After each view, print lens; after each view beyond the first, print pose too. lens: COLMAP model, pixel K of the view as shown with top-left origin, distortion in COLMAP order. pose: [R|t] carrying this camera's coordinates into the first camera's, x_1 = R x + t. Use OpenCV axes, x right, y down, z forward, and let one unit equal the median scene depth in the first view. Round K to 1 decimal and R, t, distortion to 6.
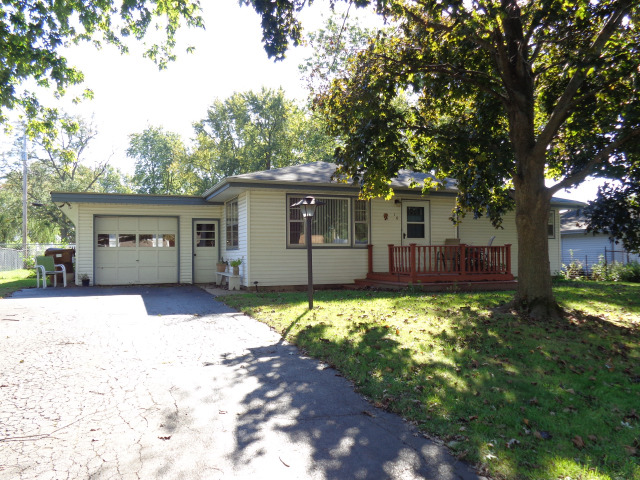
lens RADIAL K [[524.9, 0, 320.0], [0, 524.9, 240.0], [0, 0, 1]] dist [0.007743, 0.000708]
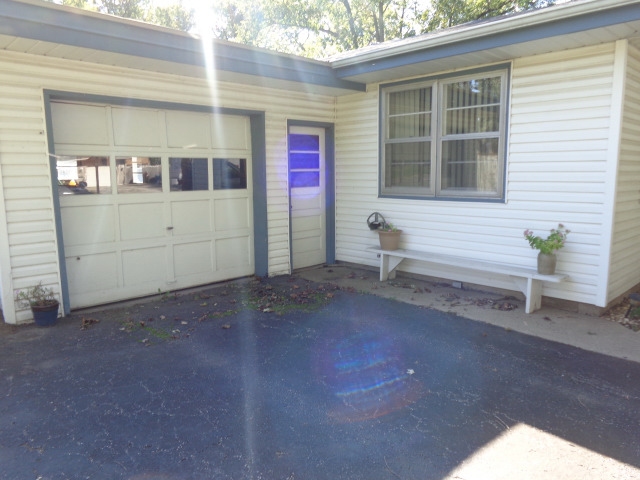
lens RADIAL K [[484.1, 0, 320.0], [0, 484.1, 240.0], [0, 0, 1]] dist [0.006825, -0.000405]
pose [[0.920468, -0.056385, 0.386728, -0.403124], [-0.004816, 0.987826, 0.155489, -0.007730], [-0.390787, -0.144985, 0.908991, 0.680709]]
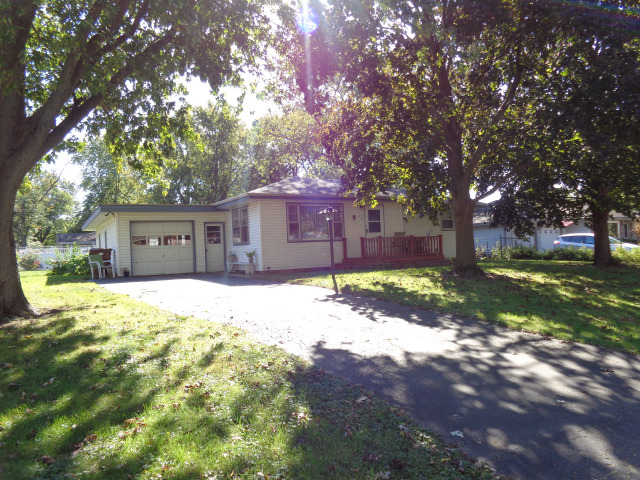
lens RADIAL K [[484.1, 0, 320.0], [0, 484.1, 240.0], [0, 0, 1]] dist [0.006825, -0.000405]
pose [[0.988007, -0.031275, 0.151209, -0.154561], [0.030085, 0.999496, 0.010152, -0.000673], [-0.151450, -0.005481, 0.988450, -0.239716]]
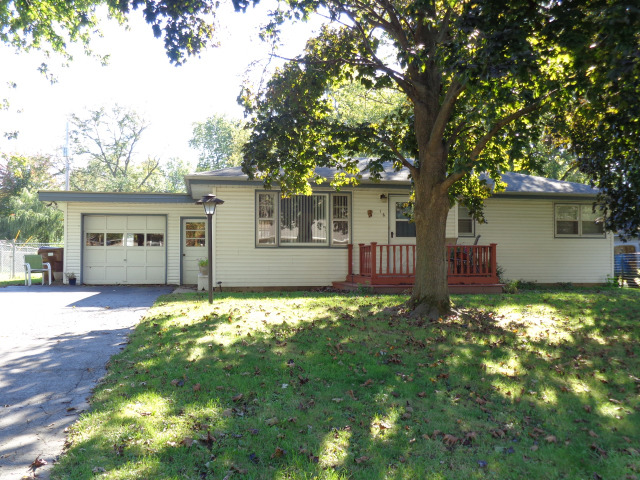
lens RADIAL K [[633.6, 0, 320.0], [0, 633.6, 240.0], [0, 0, 1]] dist [-0.016616, -0.006565]
pose [[0.983780, 0.001404, -0.179375, 0.233593], [-0.001917, 0.999995, -0.002686, 0.004424], [0.179370, 0.002986, 0.983777, -0.100859]]
